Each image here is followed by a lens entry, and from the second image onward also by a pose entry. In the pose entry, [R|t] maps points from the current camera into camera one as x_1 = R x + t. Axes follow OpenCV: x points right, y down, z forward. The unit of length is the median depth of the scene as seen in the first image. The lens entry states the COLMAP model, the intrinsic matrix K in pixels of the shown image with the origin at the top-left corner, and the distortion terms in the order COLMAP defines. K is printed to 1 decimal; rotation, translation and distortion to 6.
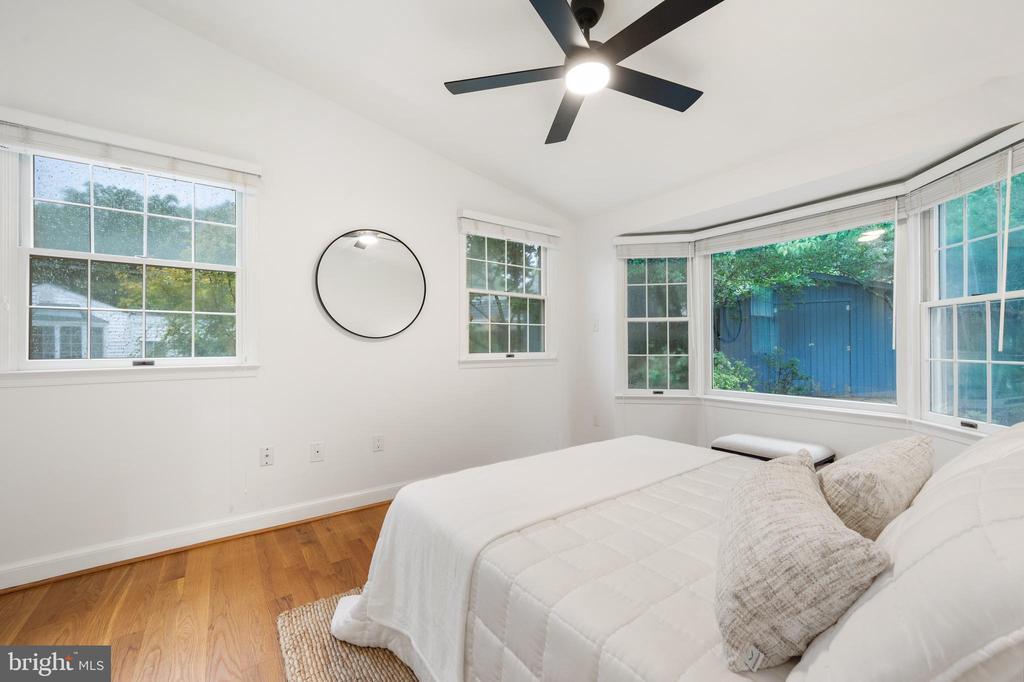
lens RADIAL K [[411.1, 0, 512.0], [0, 411.1, 341.0], [0, 0, 1]] dist [0.000100, -0.000012]
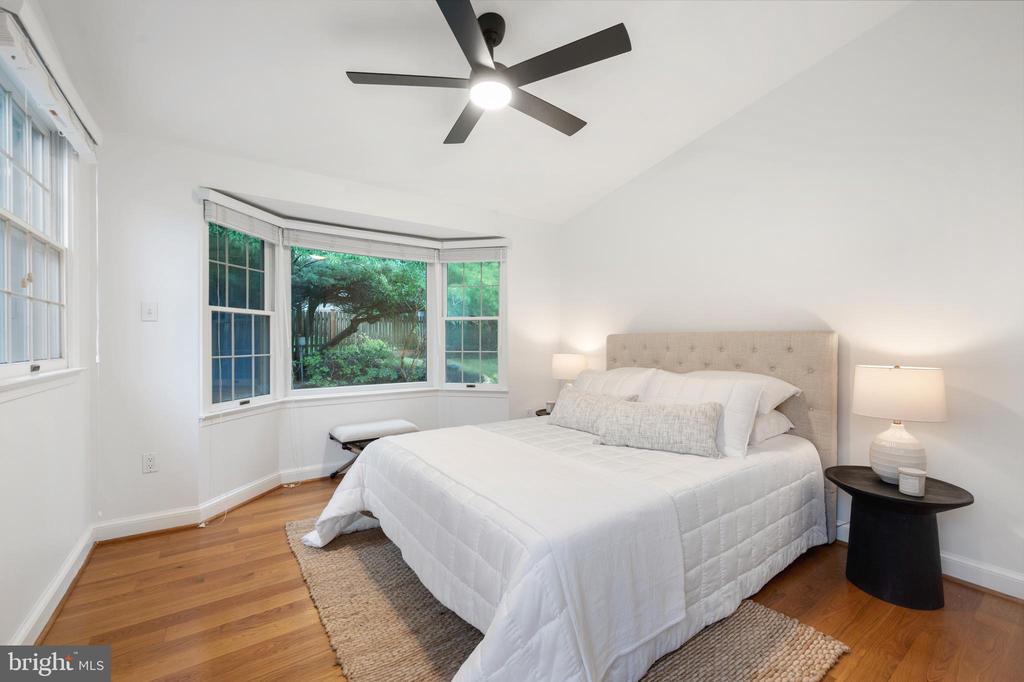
lens RADIAL K [[419.0, 0, 512.0], [0, 419.0, 341.0], [0, 0, 1]] dist [0.000925, -0.000078]
pose [[0.007381, 0.000661, 0.999973, -0.477208], [-0.014719, 0.999892, -0.000553, -0.001731], [-0.999864, -0.014715, 0.007390, 0.496314]]
